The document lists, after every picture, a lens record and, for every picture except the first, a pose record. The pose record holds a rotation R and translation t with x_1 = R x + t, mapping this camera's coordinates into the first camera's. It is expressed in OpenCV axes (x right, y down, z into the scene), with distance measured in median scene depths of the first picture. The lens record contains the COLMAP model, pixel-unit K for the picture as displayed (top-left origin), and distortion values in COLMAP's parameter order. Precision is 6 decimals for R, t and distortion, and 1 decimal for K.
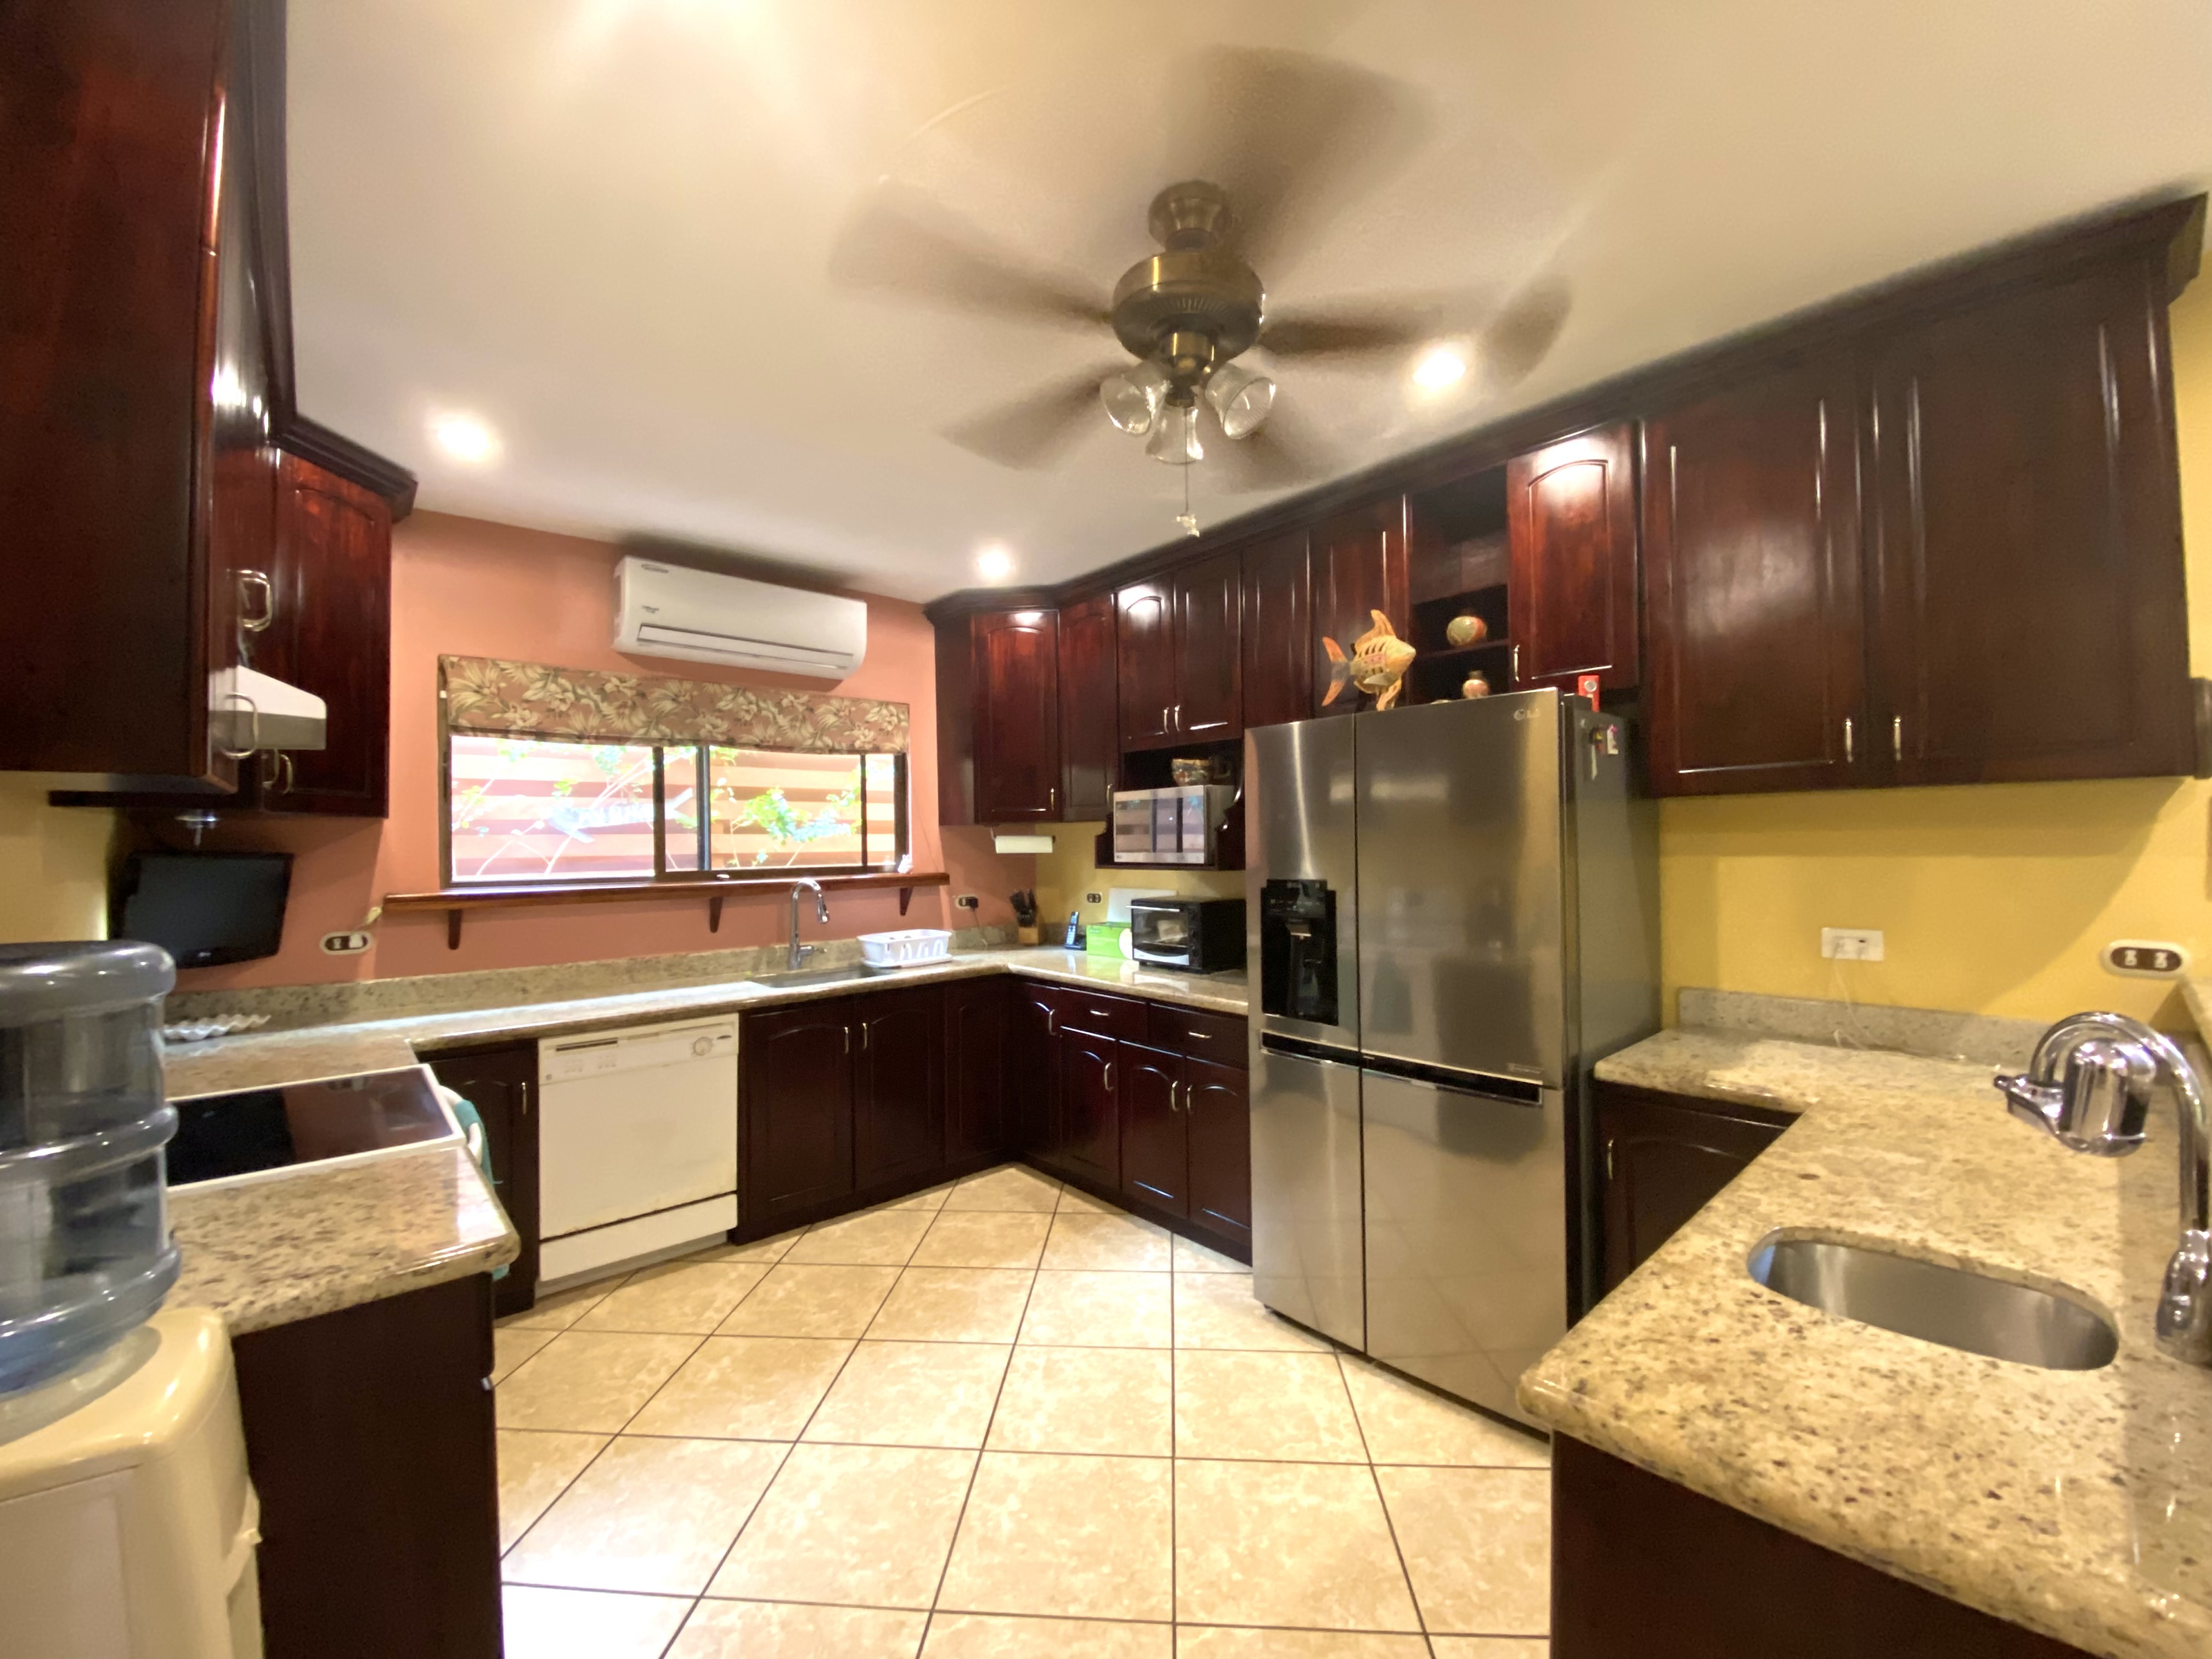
lens RADIAL K [[886.6, 0, 1148.2], [0, 886.6, 831.9], [0, 0, 1]] dist [-0.015220, -0.005333]
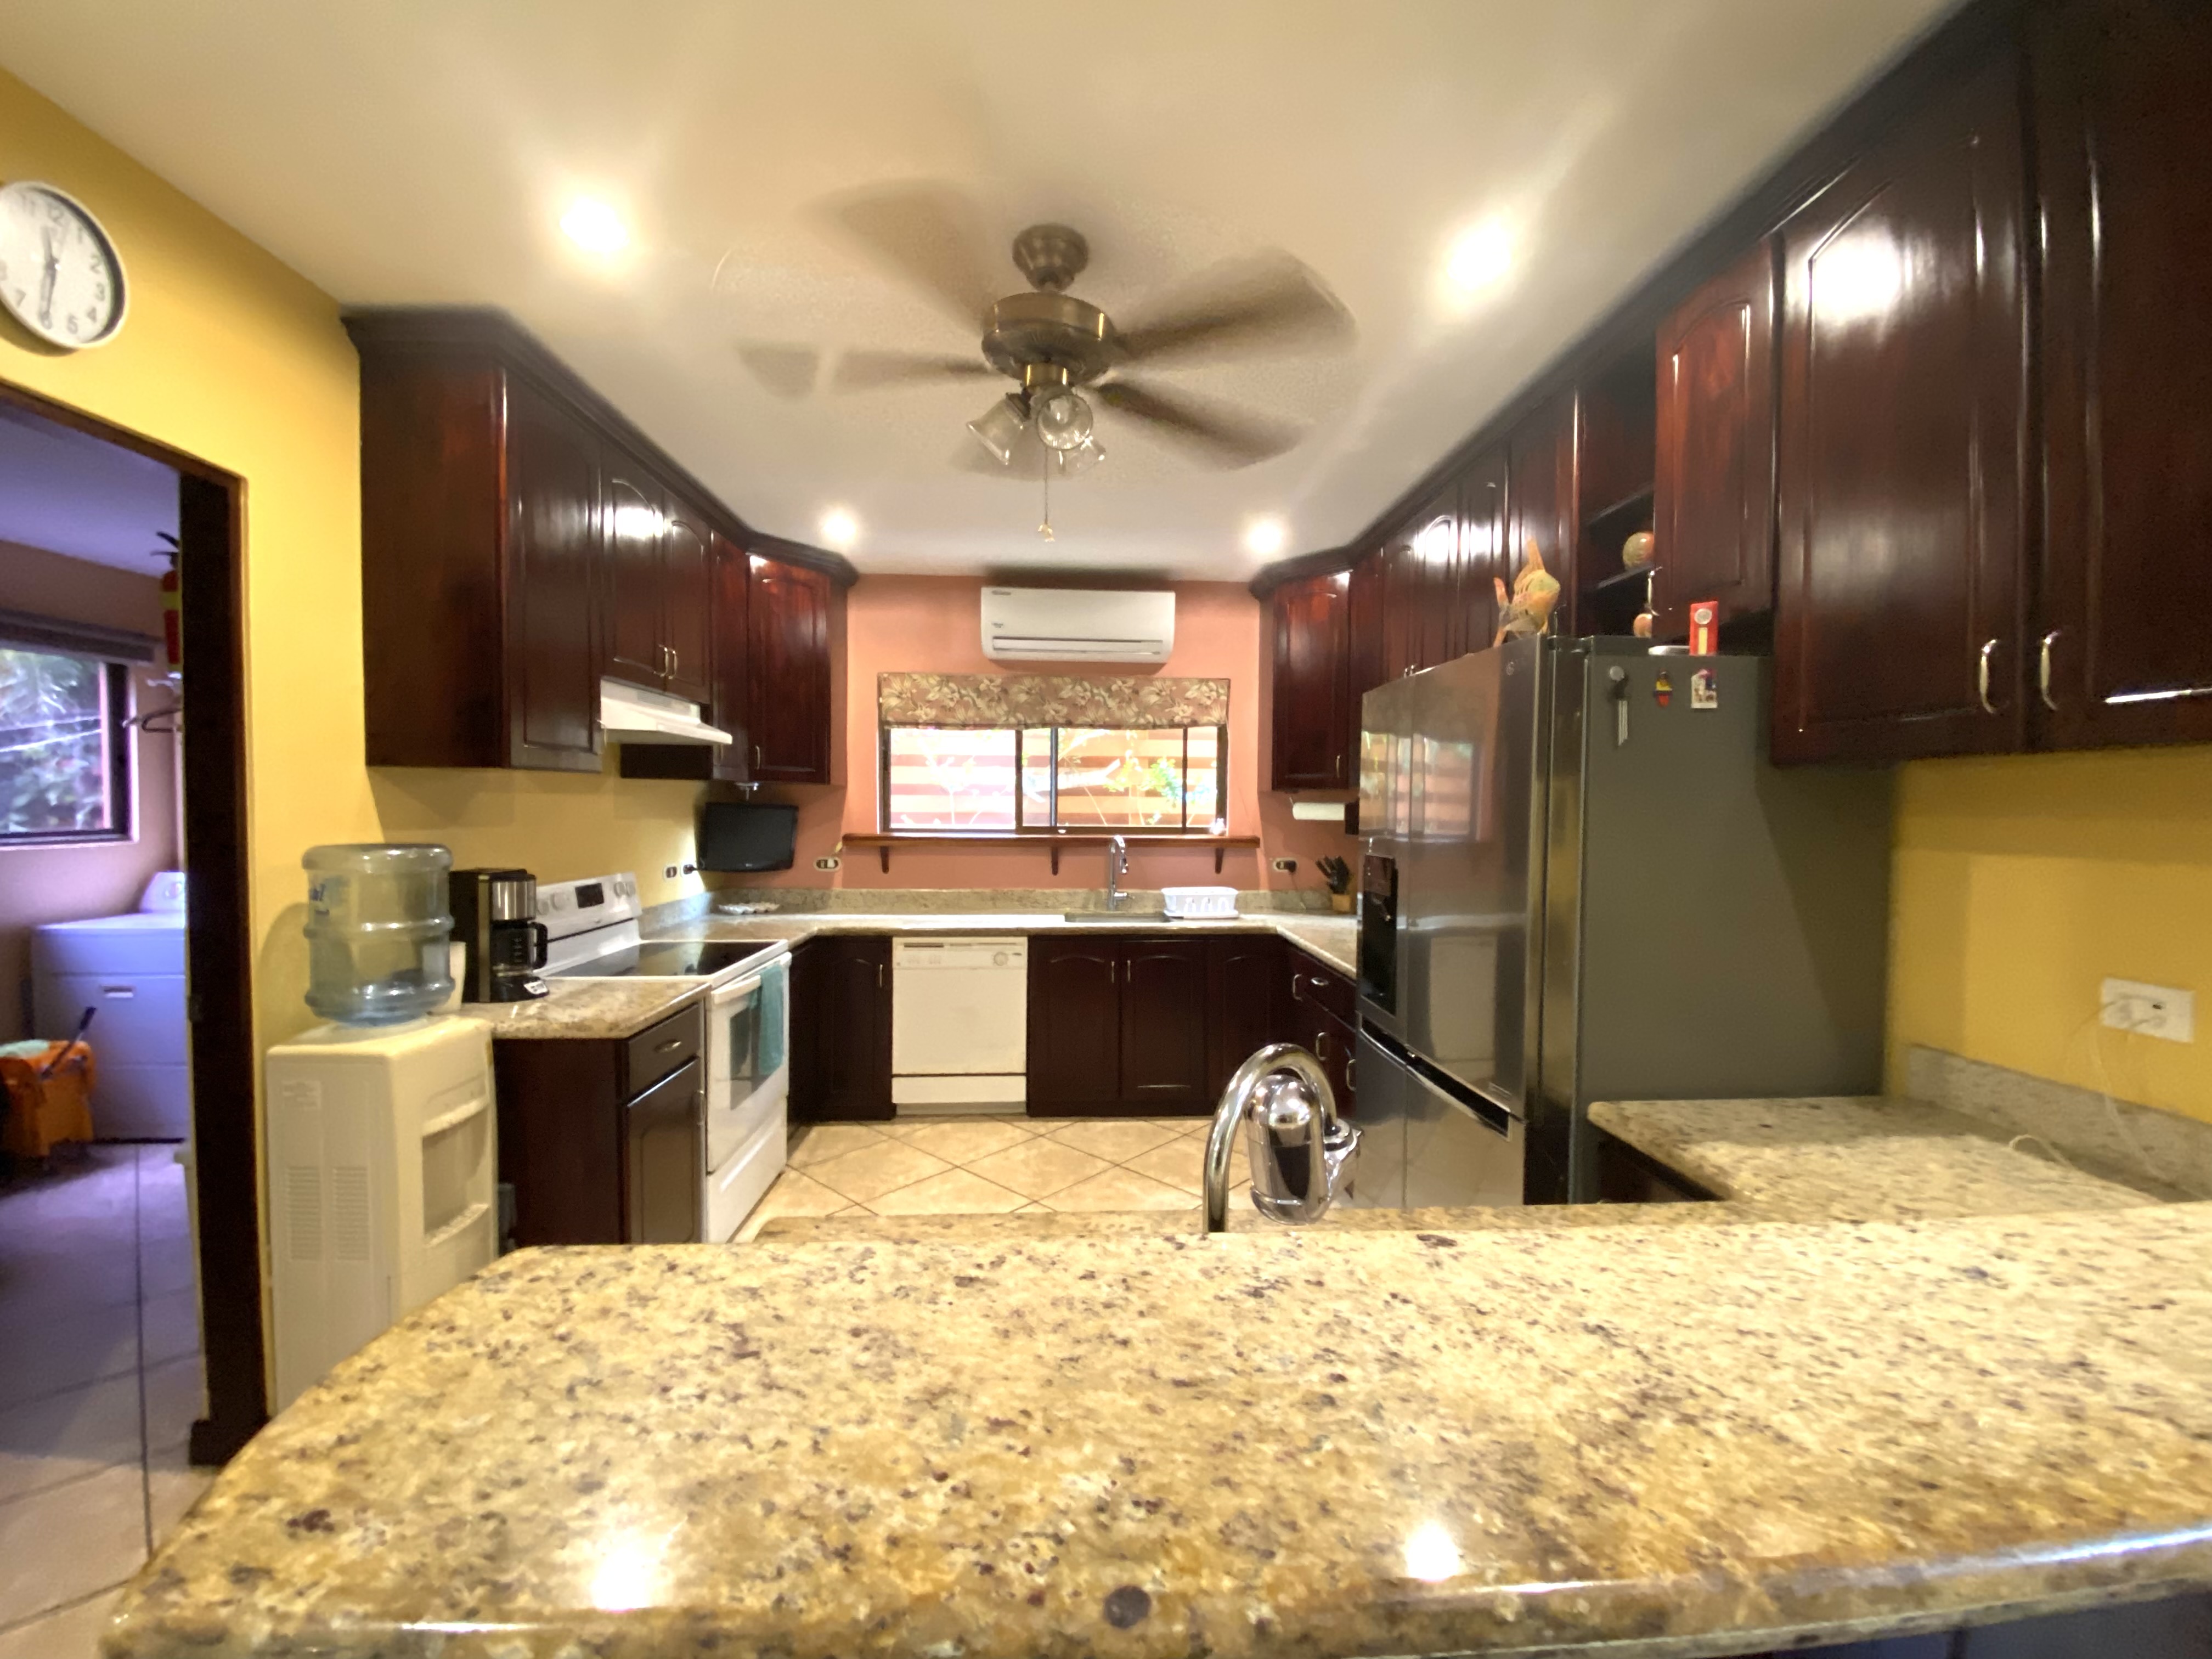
lens RADIAL K [[886.6, 0, 1106.3], [0, 886.6, 838.8], [0, 0, 1]] dist [-0.015220, -0.005333]
pose [[0.774034, 0.041537, -0.631781, 0.378407], [-0.011157, 0.998586, 0.051984, -0.005558], [0.633046, -0.033188, 0.773402, 0.070518]]
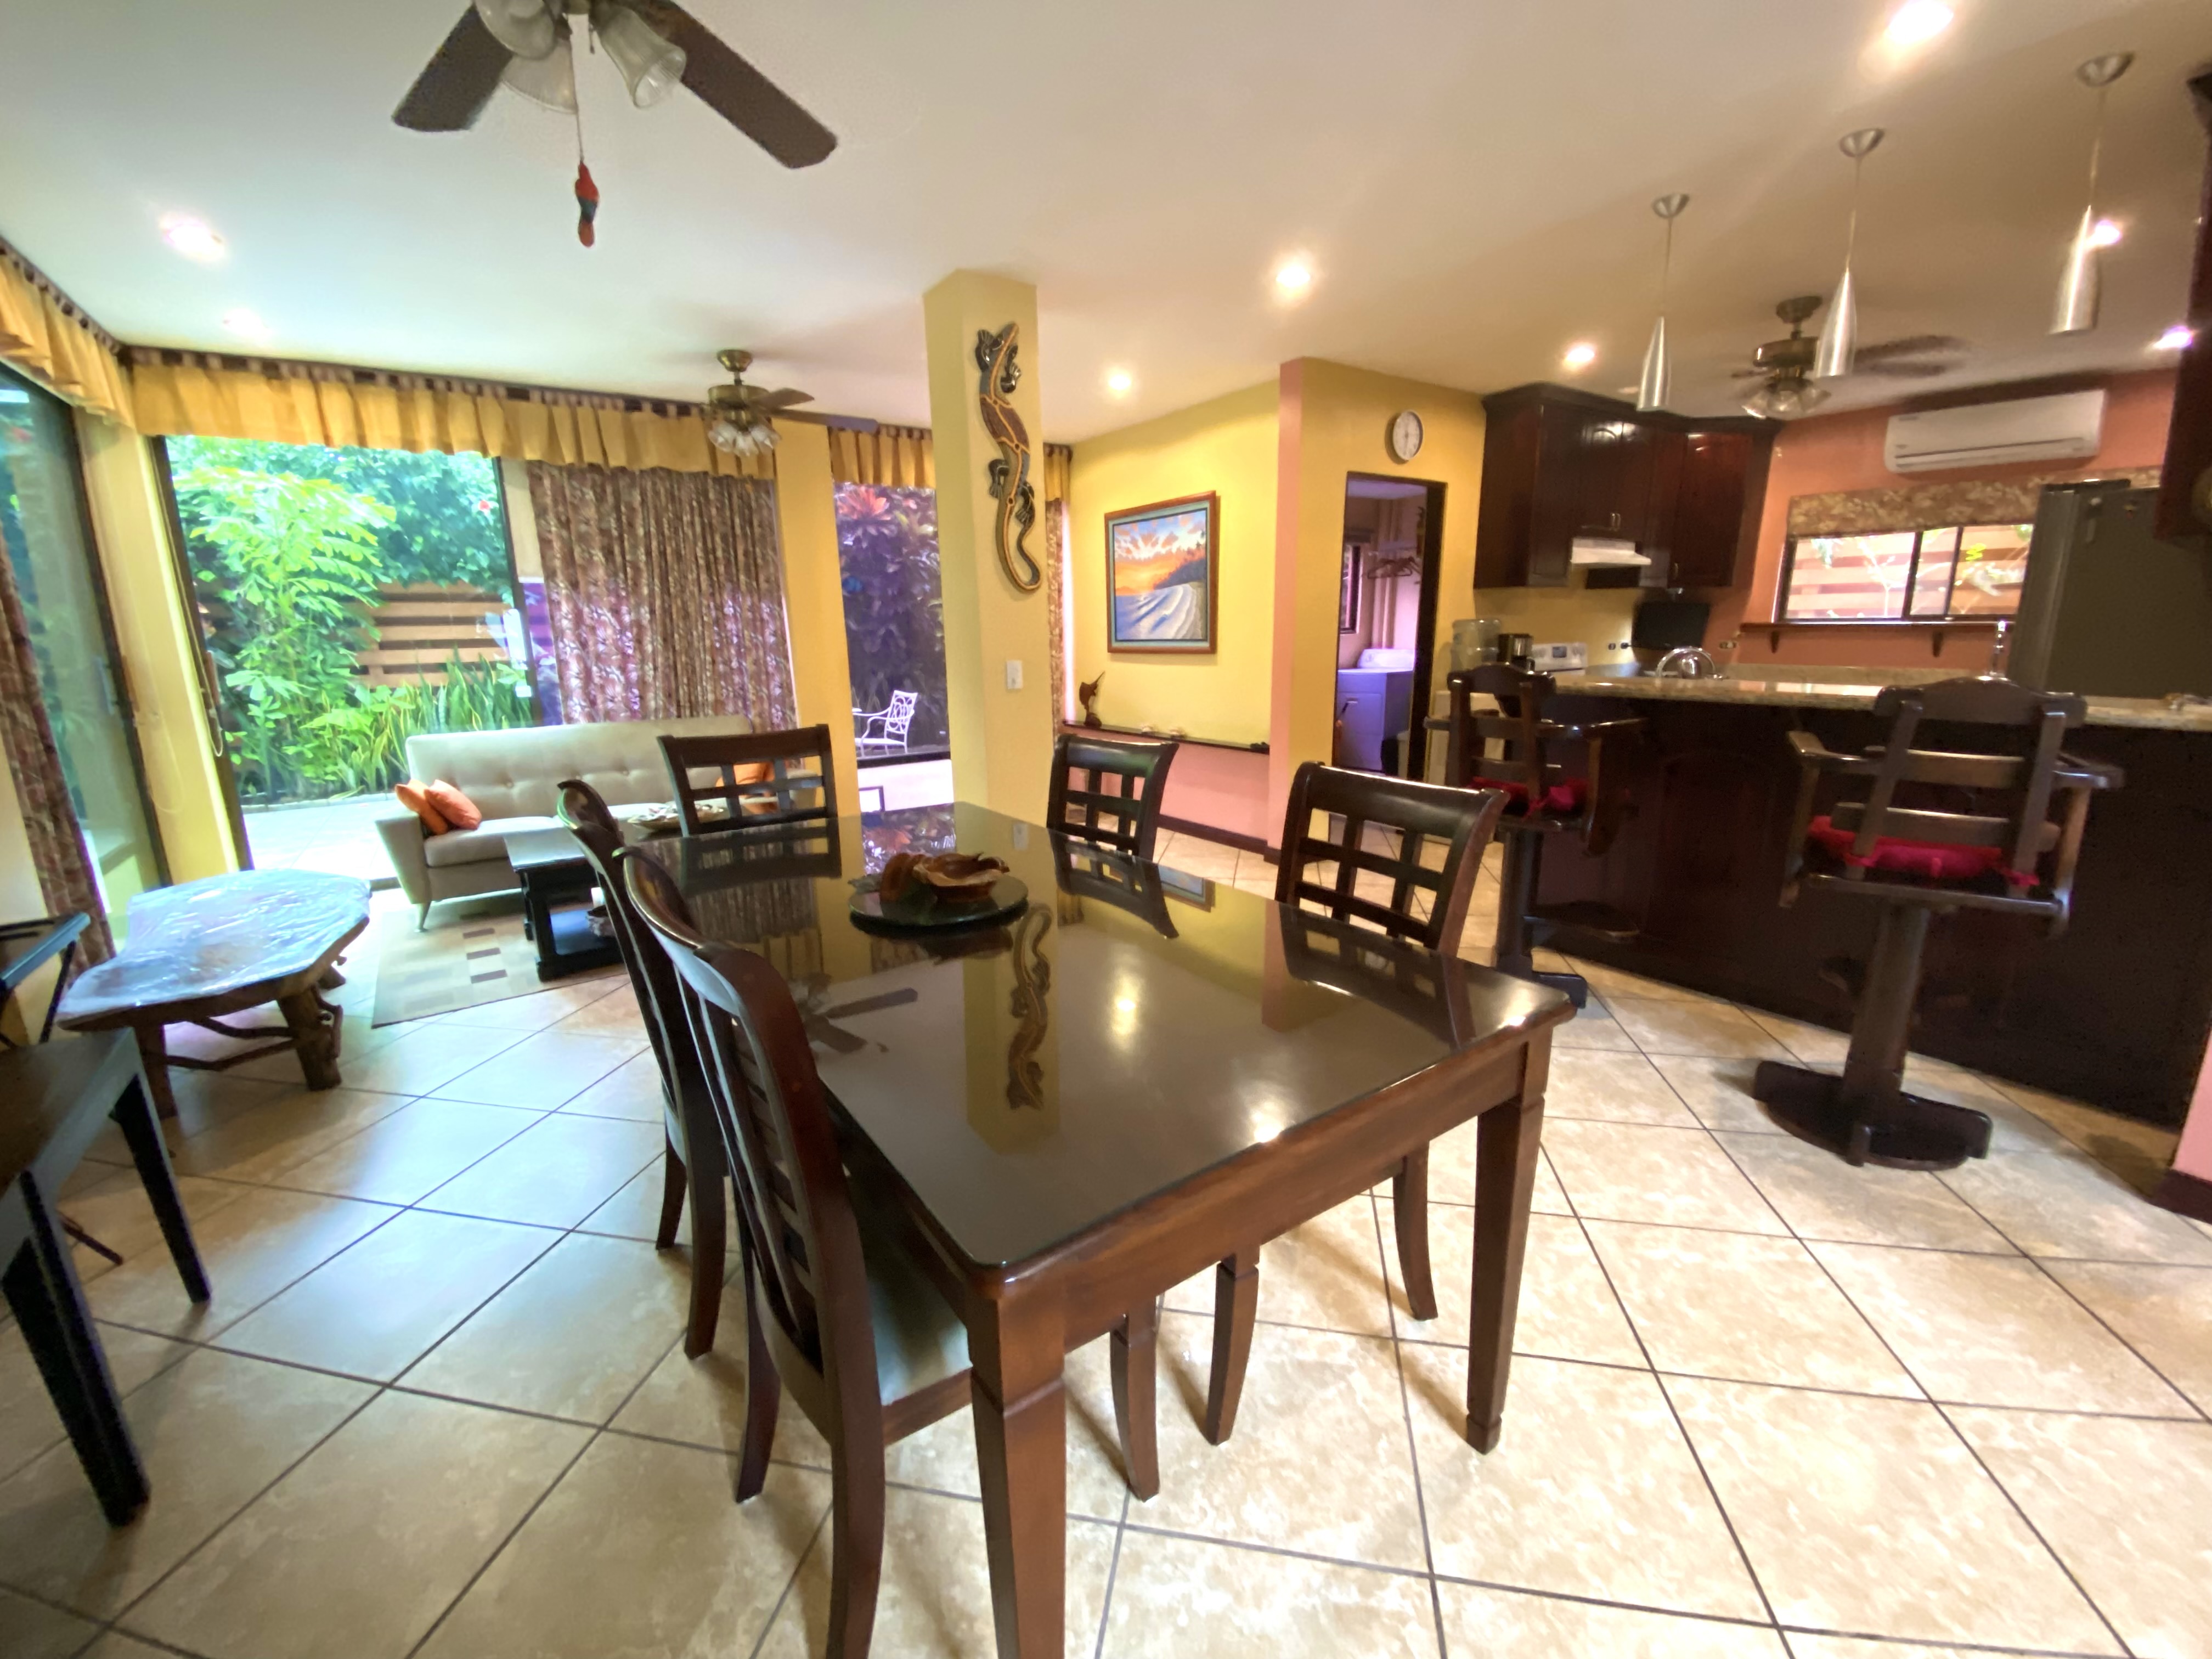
lens RADIAL K [[886.6, 0, 1112.1], [0, 886.6, 851.3], [0, 0, 1]] dist [-0.015220, -0.005333]
pose [[-0.142085, 0.257479, -0.955781, 1.262236], [0.033591, 0.966275, 0.255312, 0.008872], [0.989284, 0.004170, -0.145942, -0.177601]]
